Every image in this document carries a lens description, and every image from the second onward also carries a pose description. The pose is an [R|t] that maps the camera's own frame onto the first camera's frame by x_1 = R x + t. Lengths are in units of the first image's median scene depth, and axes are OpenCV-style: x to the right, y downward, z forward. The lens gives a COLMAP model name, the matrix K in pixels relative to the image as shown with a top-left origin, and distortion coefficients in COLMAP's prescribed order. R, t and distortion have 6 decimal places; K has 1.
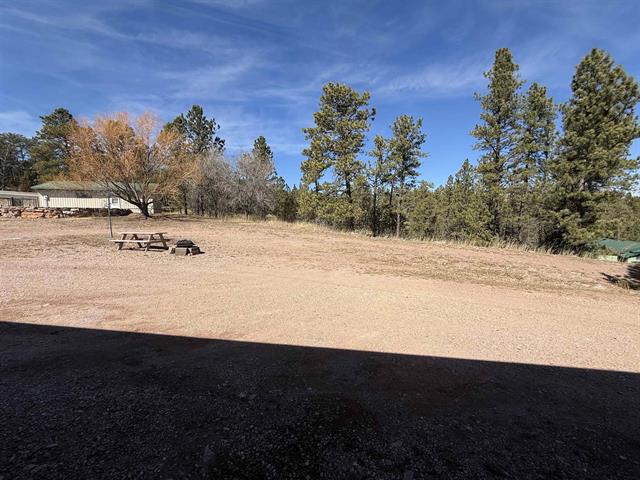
lens RADIAL K [[253.8, 0, 306.4], [0, 253.8, 228.5], [0, 0, 1]] dist [0.000275, 0.000240]
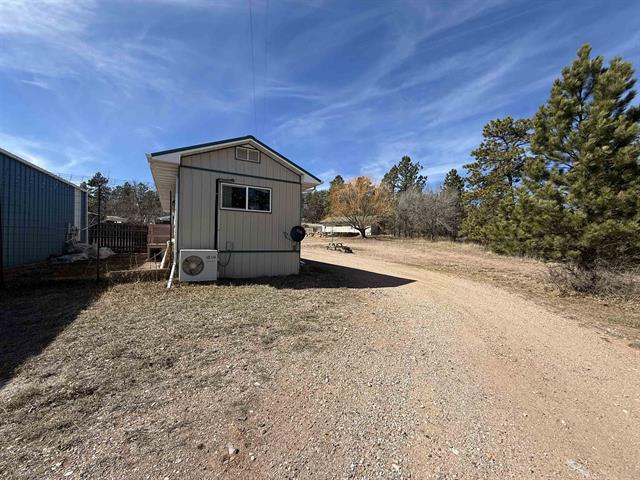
lens RADIAL K [[253.8, 0, 320.1], [0, 253.8, 239.5], [0, 0, 1]] dist [0.000275, 0.000240]
pose [[0.636147, 0.018476, -0.771347, 0.317145], [-0.050020, 0.998598, -0.017333, 0.008732], [0.769945, 0.049609, 0.636179, -0.184496]]
